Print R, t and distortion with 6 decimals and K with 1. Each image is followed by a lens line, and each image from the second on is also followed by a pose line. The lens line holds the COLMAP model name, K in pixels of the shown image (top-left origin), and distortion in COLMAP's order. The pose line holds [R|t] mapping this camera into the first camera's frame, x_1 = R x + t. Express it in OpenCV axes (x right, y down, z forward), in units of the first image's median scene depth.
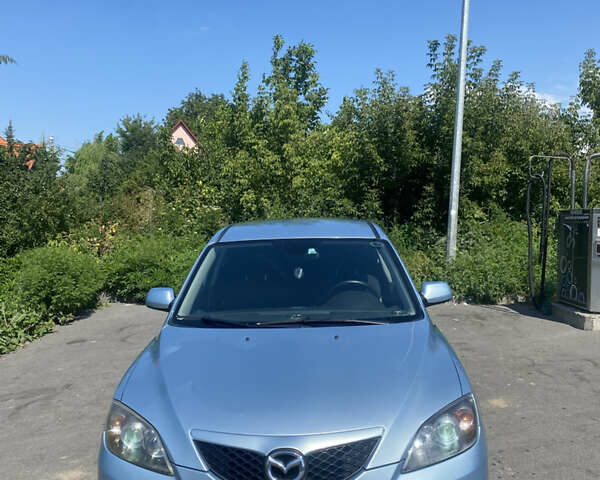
lens RADIAL K [[605.0, 0, 290.3], [0, 605.0, 241.9], [0, 0, 1]] dist [0.147257, -0.267540]
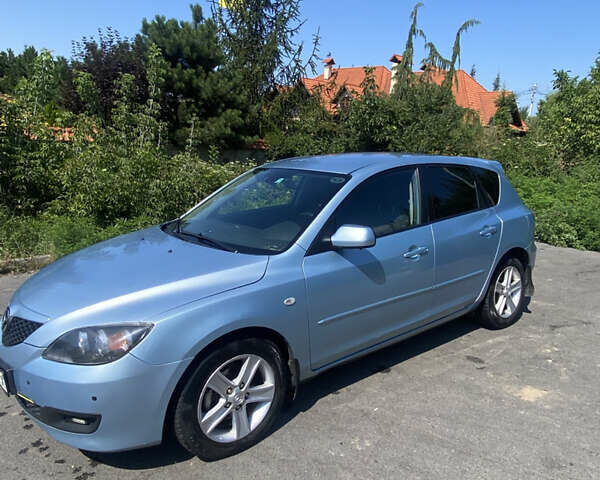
lens RADIAL K [[451.3, 0, 299.1], [0, 451.3, 252.8], [0, 0, 1]] dist [0.077742, -0.083346]
pose [[0.647969, 0.203789, -0.733898, 0.264393], [-0.070253, 0.975425, 0.208829, -0.010962], [0.758420, -0.083756, 0.646362, 0.191934]]
